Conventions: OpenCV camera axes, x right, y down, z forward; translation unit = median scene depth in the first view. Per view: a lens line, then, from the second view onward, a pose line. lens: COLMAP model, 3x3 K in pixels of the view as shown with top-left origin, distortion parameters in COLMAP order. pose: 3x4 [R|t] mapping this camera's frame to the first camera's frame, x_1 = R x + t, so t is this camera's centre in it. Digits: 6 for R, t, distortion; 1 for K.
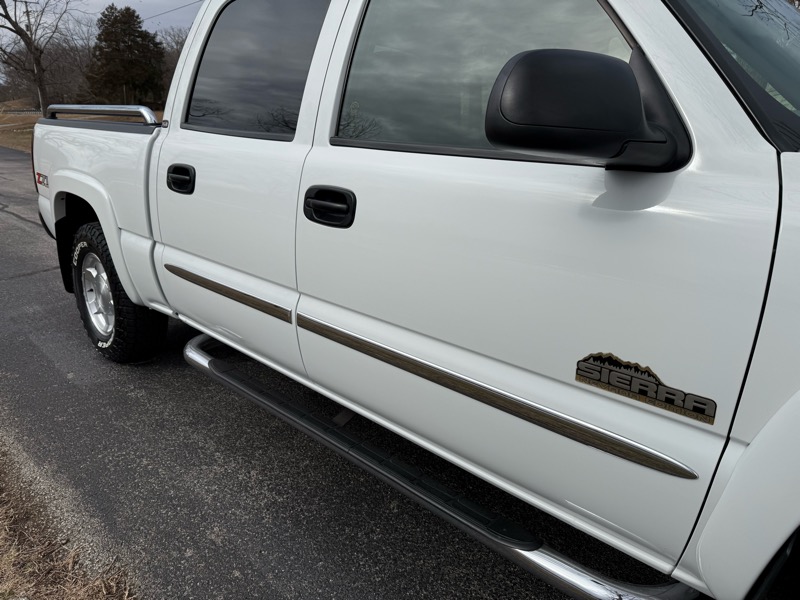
lens RADIAL K [[570.9, 0, 400.0], [0, 570.9, 300.0], [0, 0, 1]] dist [0.024365, -0.024625]
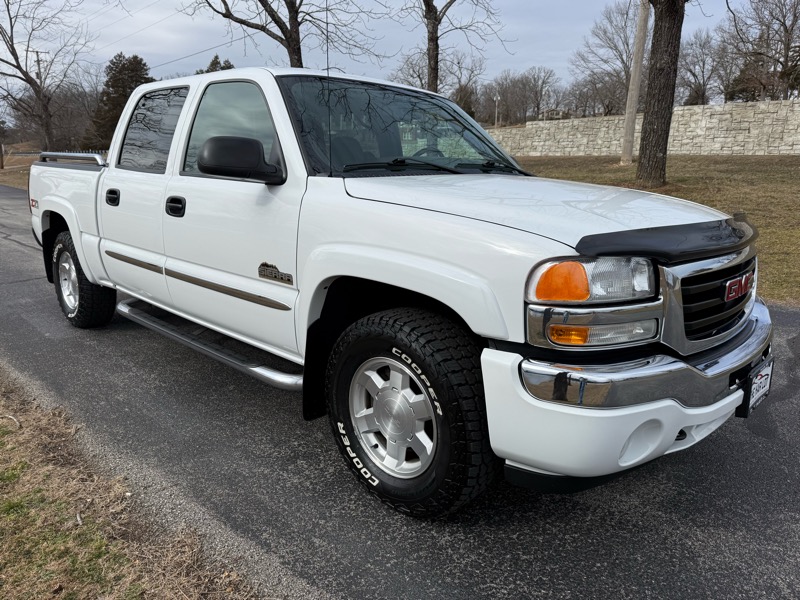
lens RADIAL K [[570.9, 0, 400.0], [0, 570.9, 300.0], [0, 0, 1]] dist [0.024365, -0.024625]
pose [[0.999998, -0.001786, -0.000813, 0.314894], [0.001728, 0.997770, -0.066720, 0.138814], [0.000930, 0.066719, 0.997771, -0.448728]]
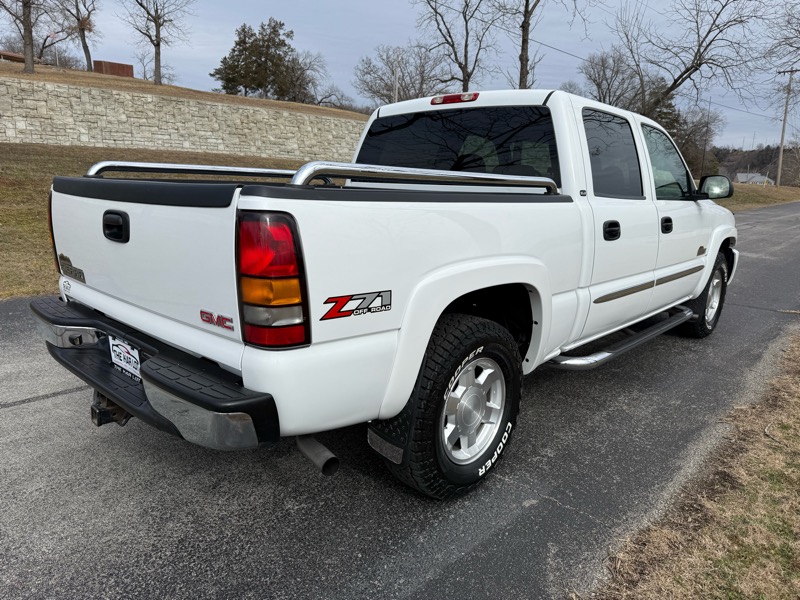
lens RADIAL K [[585.8, 0, 400.0], [0, 585.8, 300.0], [0, 0, 1]] dist [0.005787, -0.009094]
pose [[-0.034209, -0.232509, 0.971992, -1.256527], [0.258879, 0.937306, 0.233323, -0.363179], [-0.965304, 0.259611, 0.028128, 1.033032]]
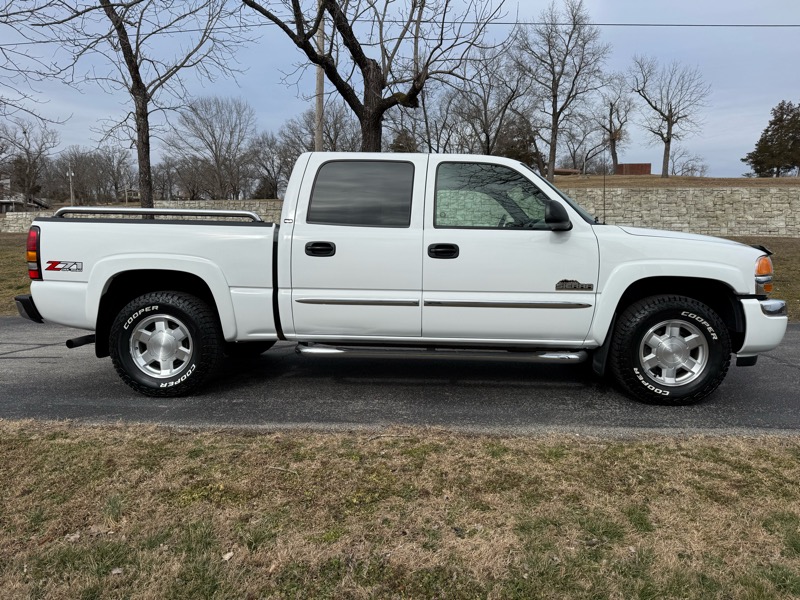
lens RADIAL K [[577.6, 0, 400.0], [0, 577.6, 300.0], [0, 0, 1]] dist [0.051206, -0.046291]
pose [[0.757955, -0.064586, 0.649101, -0.964045], [0.197194, 0.971215, -0.133627, 0.173176], [-0.621786, 0.229282, 0.748874, -0.363840]]
